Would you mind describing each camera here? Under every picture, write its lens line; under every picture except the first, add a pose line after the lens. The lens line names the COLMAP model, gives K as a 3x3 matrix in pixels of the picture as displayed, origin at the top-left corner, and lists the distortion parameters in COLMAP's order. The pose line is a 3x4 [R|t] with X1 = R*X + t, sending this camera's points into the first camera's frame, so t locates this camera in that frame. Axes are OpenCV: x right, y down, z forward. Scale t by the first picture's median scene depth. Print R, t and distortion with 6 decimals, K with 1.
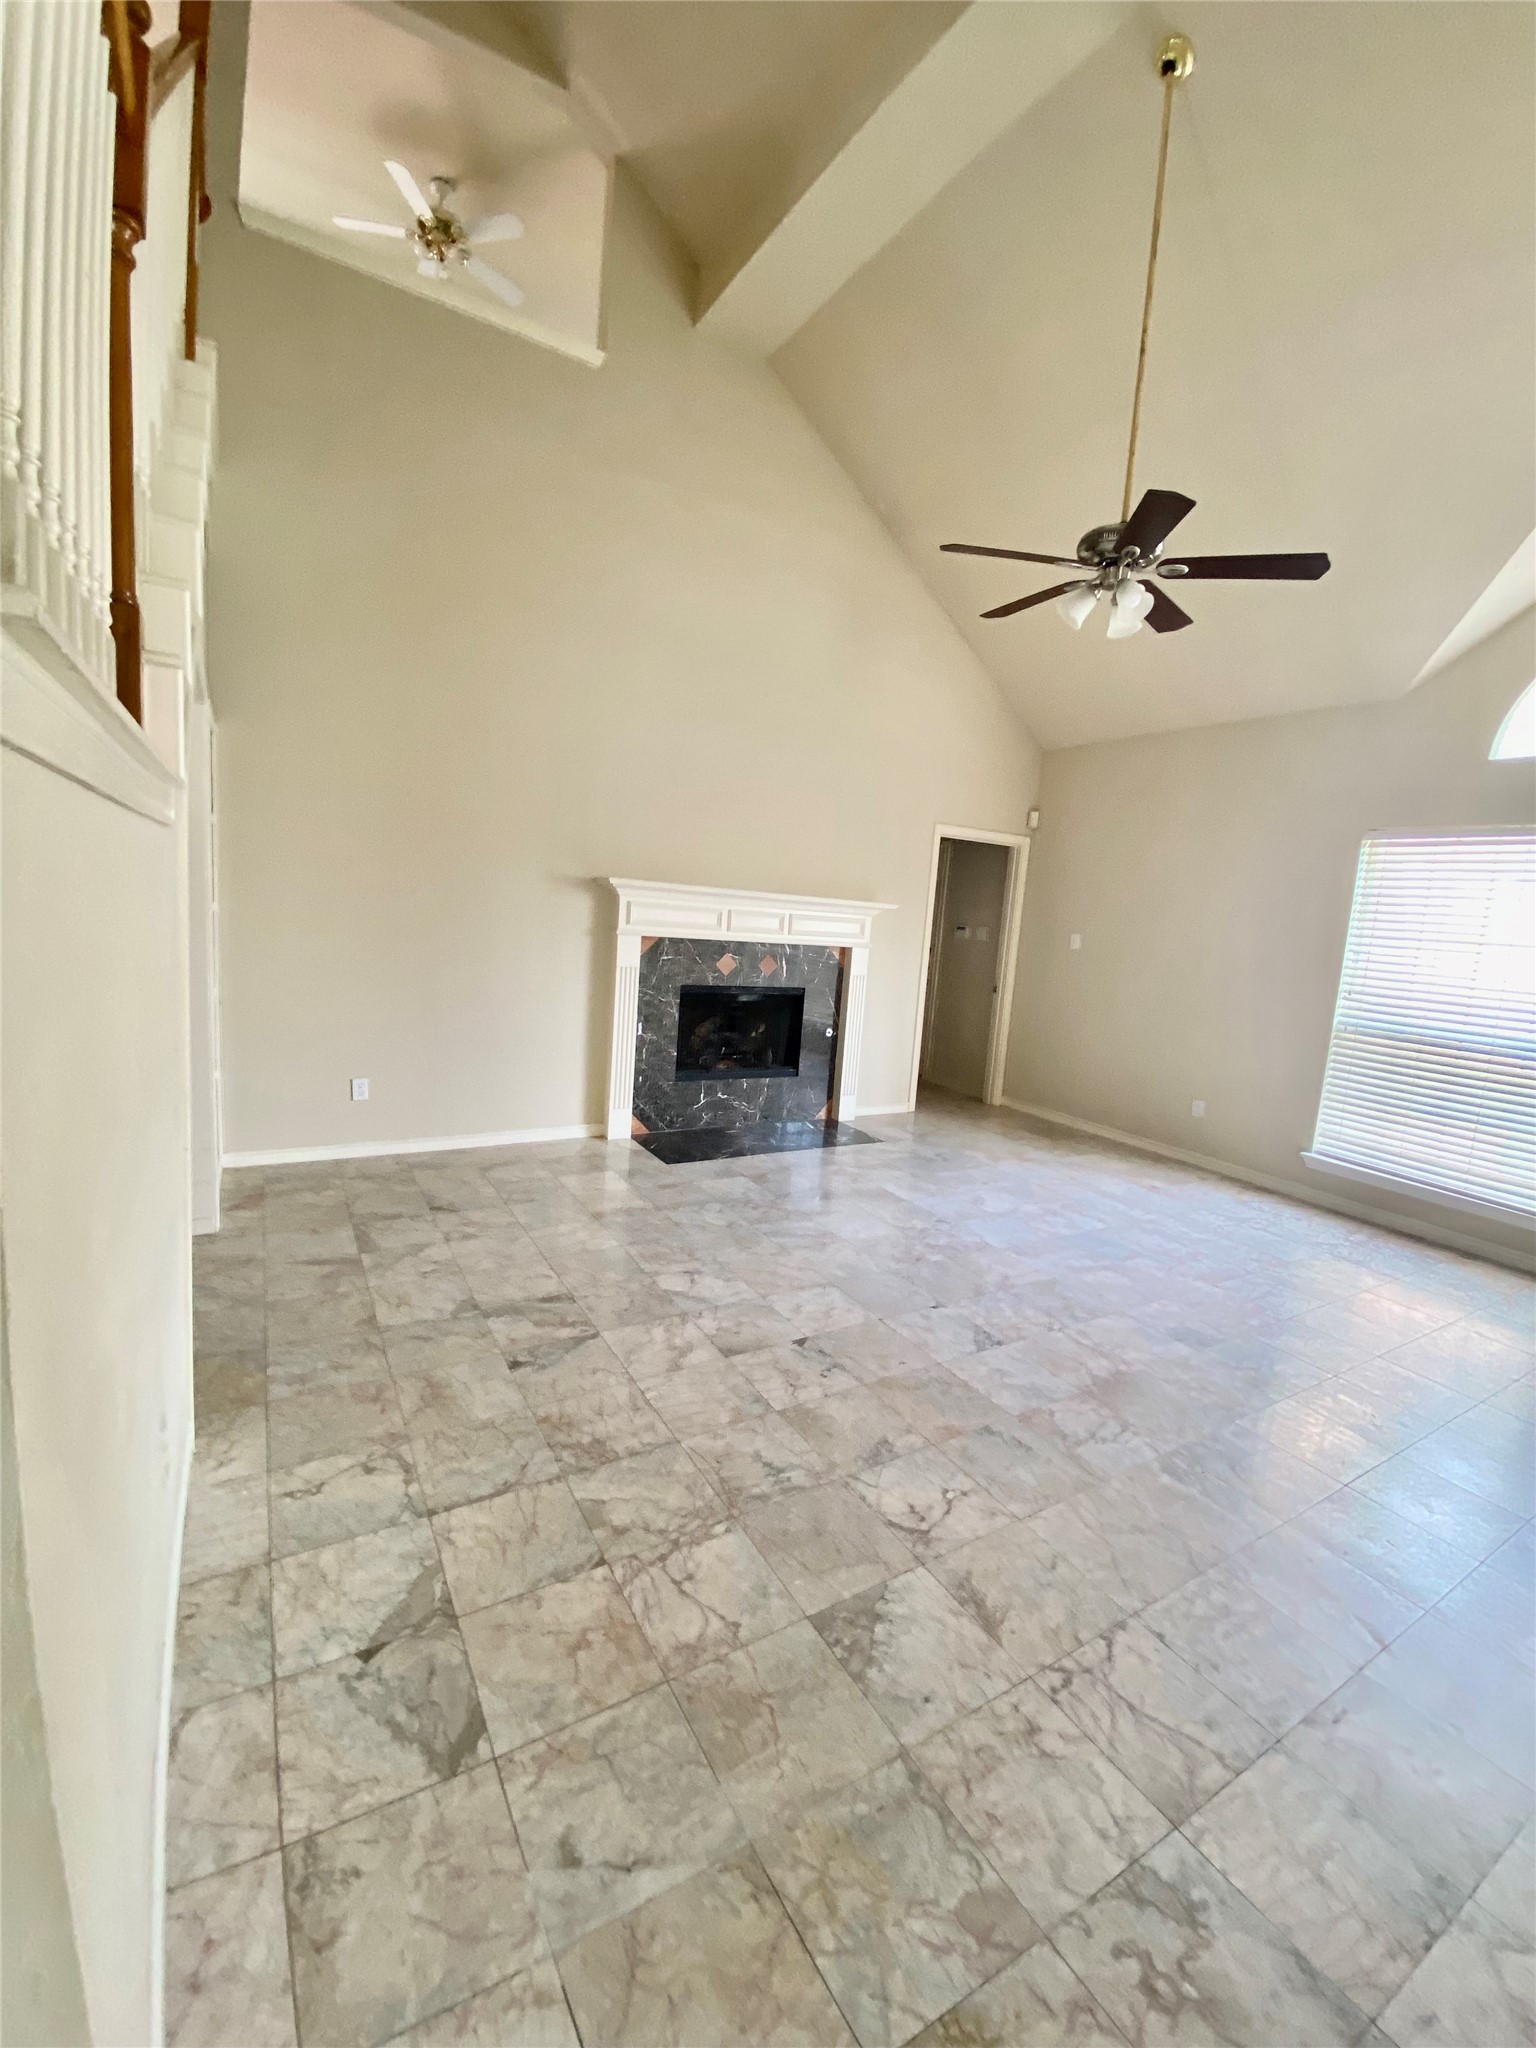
lens RADIAL K [[832.1, 0, 750.5], [0, 832.1, 1010.1], [0, 0, 1]] dist [-0.003131, -0.009021]
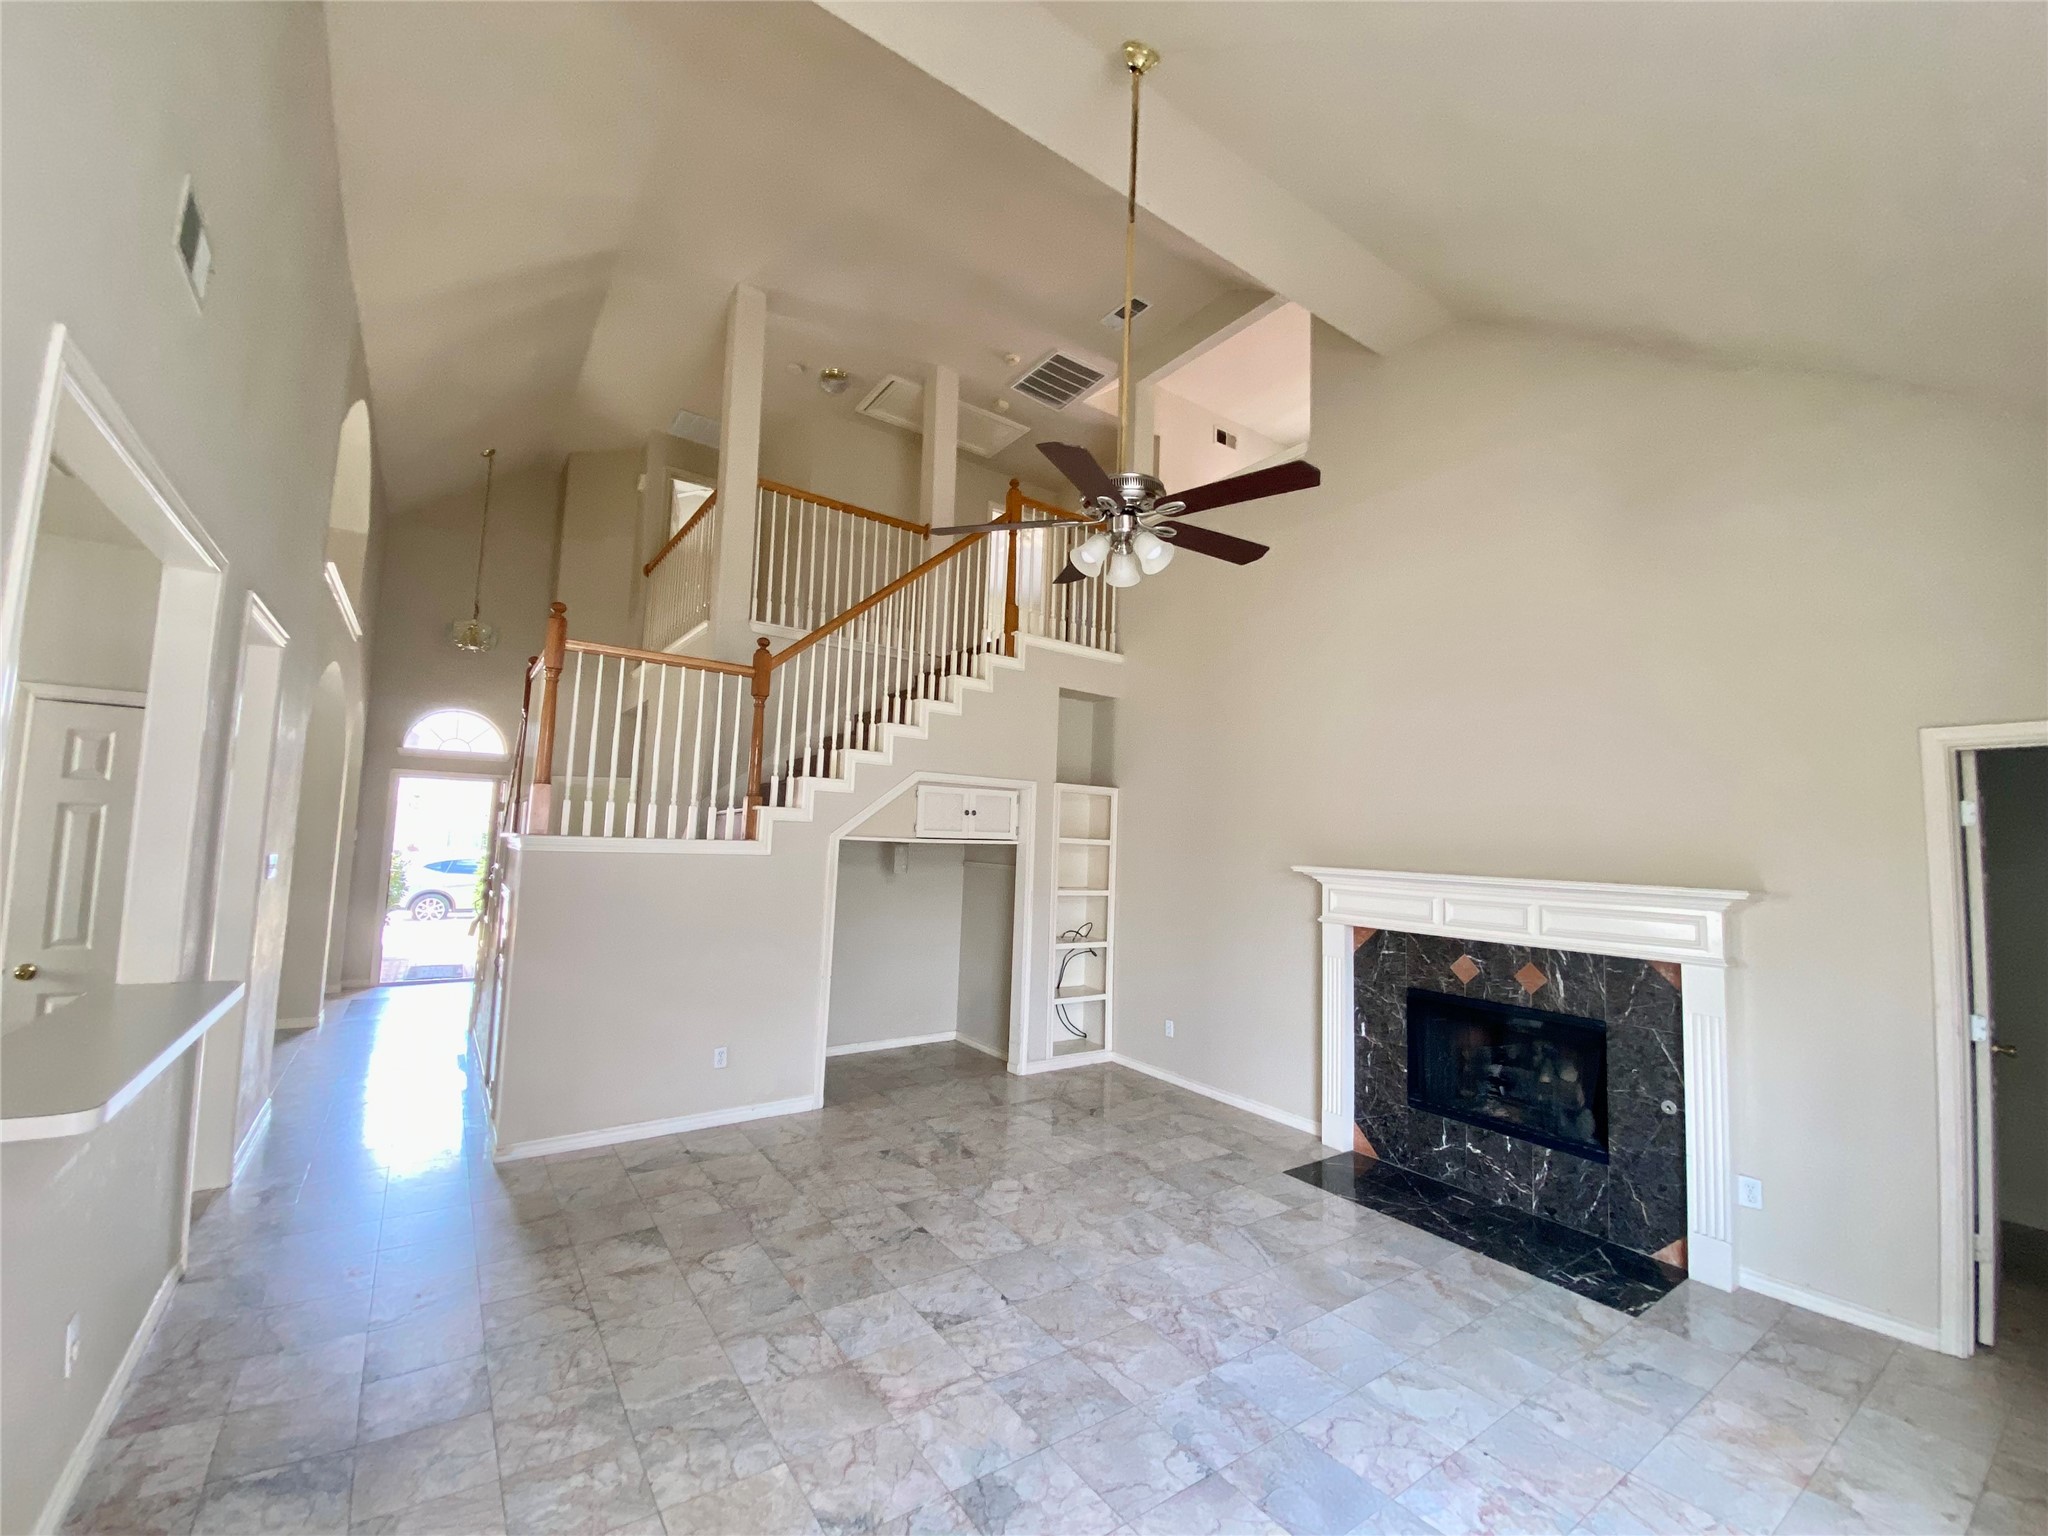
lens RADIAL K [[832.1, 0, 1002.6], [0, 832.1, 777.0], [0, 0, 1]] dist [-0.003131, -0.009021]
pose [[0.075402, -0.138924, -0.987428, 1.192299], [-0.156084, 0.976396, -0.149291, -0.075926], [0.984862, 0.165378, 0.051939, 0.822869]]
